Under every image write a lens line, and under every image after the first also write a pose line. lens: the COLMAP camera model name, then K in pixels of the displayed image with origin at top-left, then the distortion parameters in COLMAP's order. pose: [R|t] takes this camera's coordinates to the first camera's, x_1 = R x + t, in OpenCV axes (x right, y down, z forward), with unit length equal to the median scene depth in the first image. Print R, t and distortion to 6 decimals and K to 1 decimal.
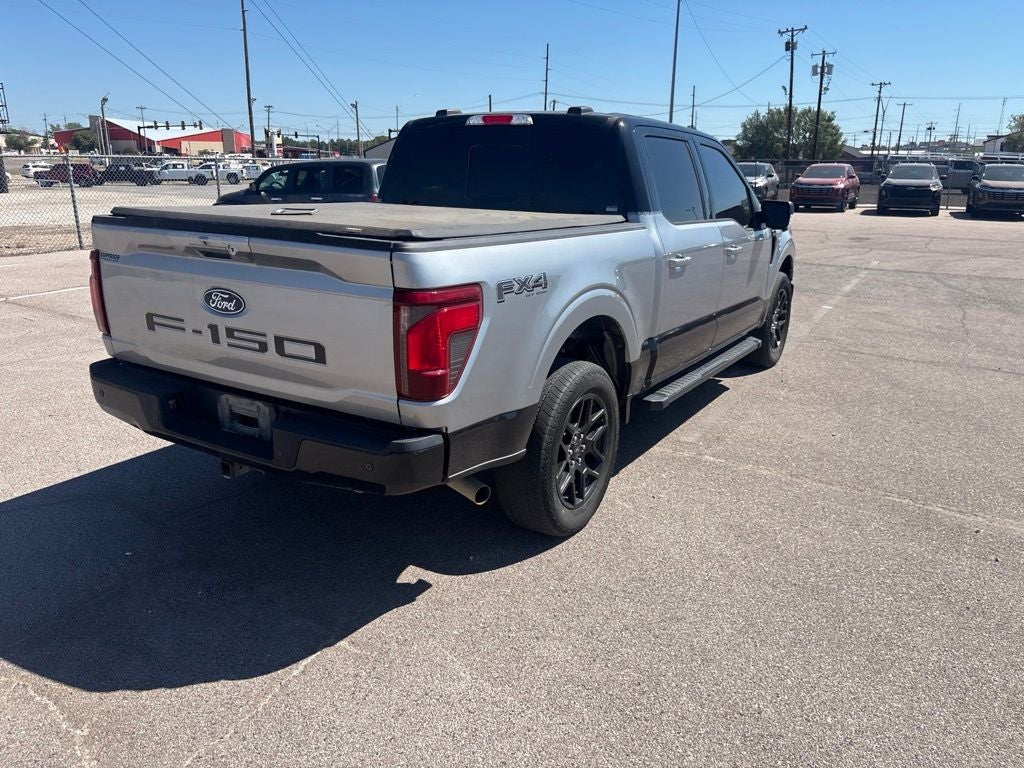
lens RADIAL K [[772.1, 0, 508.9], [0, 772.1, 373.8], [0, 0, 1]] dist [0.046091, -0.046642]
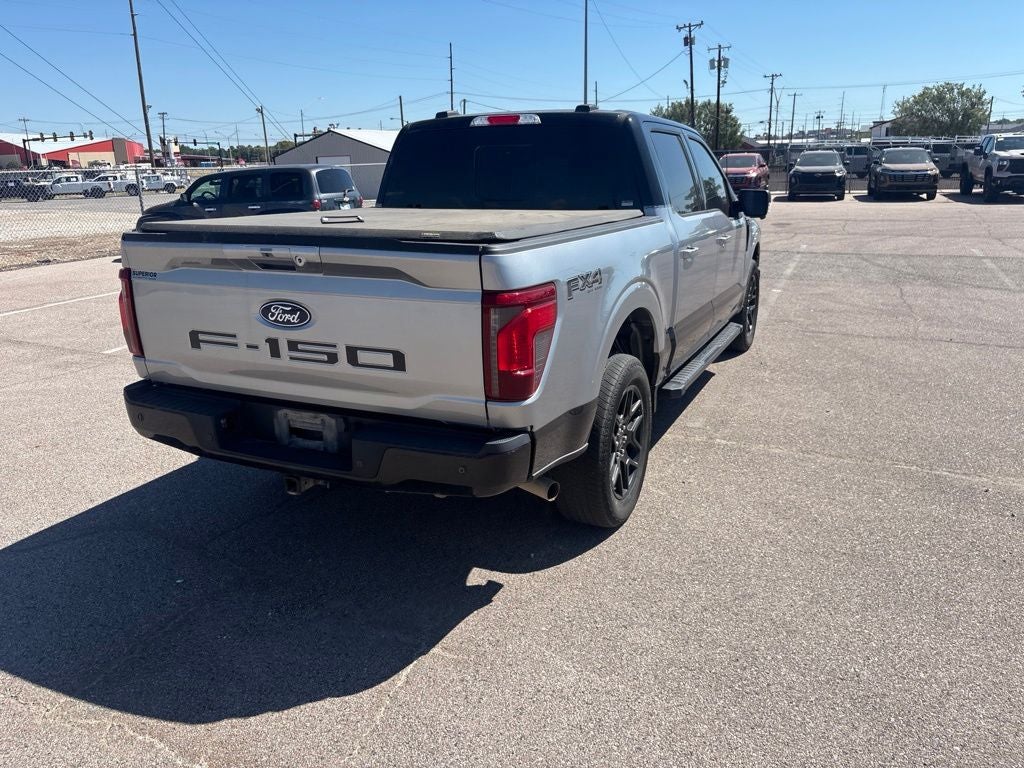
lens RADIAL K [[772.1, 0, 508.9], [0, 772.1, 373.8], [0, 0, 1]] dist [0.046091, -0.046642]
pose [[0.993063, -0.062675, 0.099486, -0.142010], [0.062589, 0.998031, 0.003991, -0.003259], [-0.099540, 0.002263, 0.995031, -0.000169]]
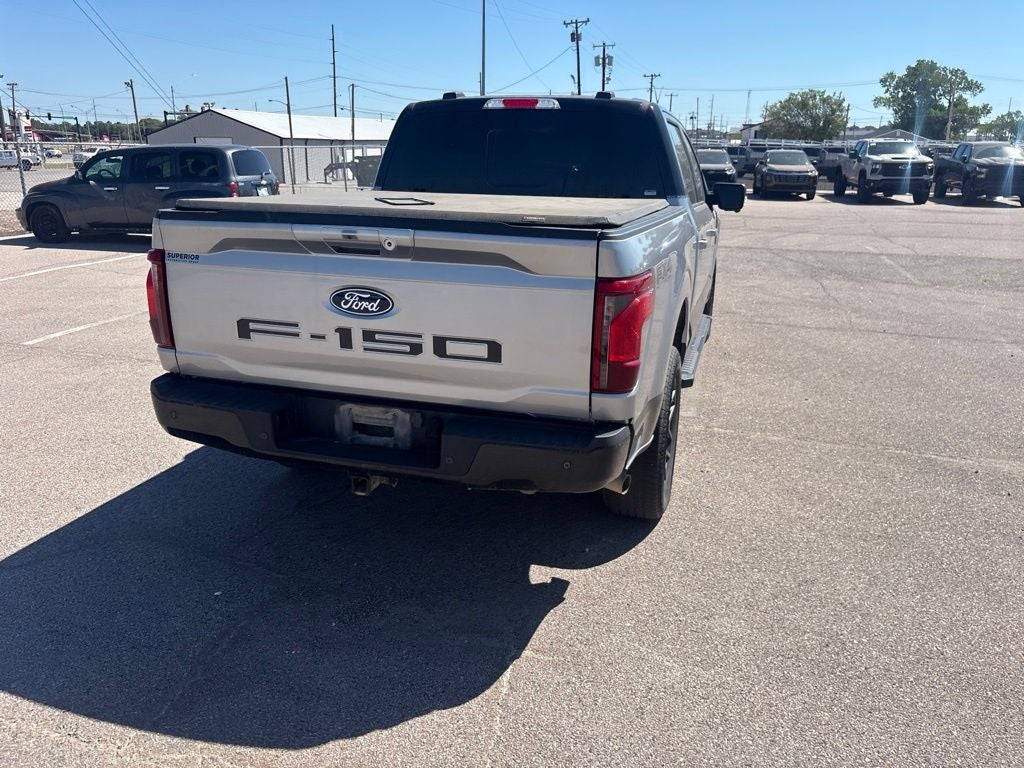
lens RADIAL K [[772.1, 0, 508.9], [0, 772.1, 373.8], [0, 0, 1]] dist [0.046091, -0.046642]
pose [[0.967698, -0.070905, 0.241937, -0.318898], [0.066778, 0.997449, 0.025229, -0.015241], [-0.243109, -0.008258, 0.969964, 0.058953]]
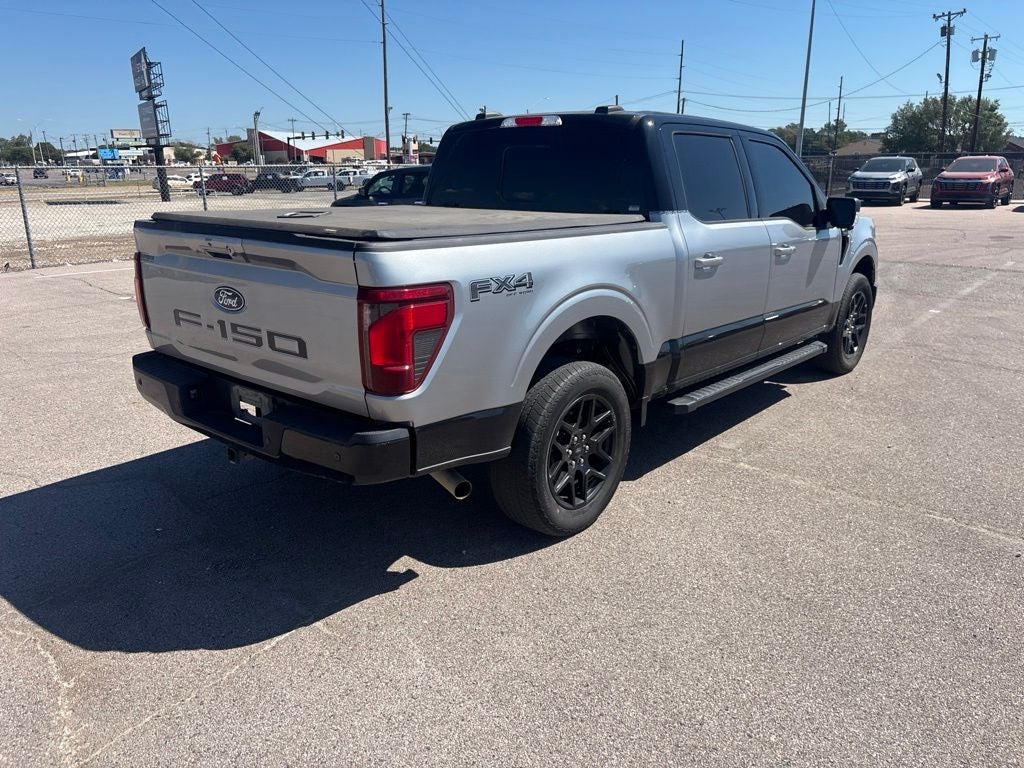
lens RADIAL K [[775.1, 0, 511.0], [0, 775.1, 371.7], [0, 0, 1]] dist [0.038195, -0.037556]
pose [[0.987156, 0.021332, -0.158326, 0.144169], [-0.022154, 0.999749, -0.003430, 0.002221], [0.158213, 0.006893, 0.987381, -0.001838]]
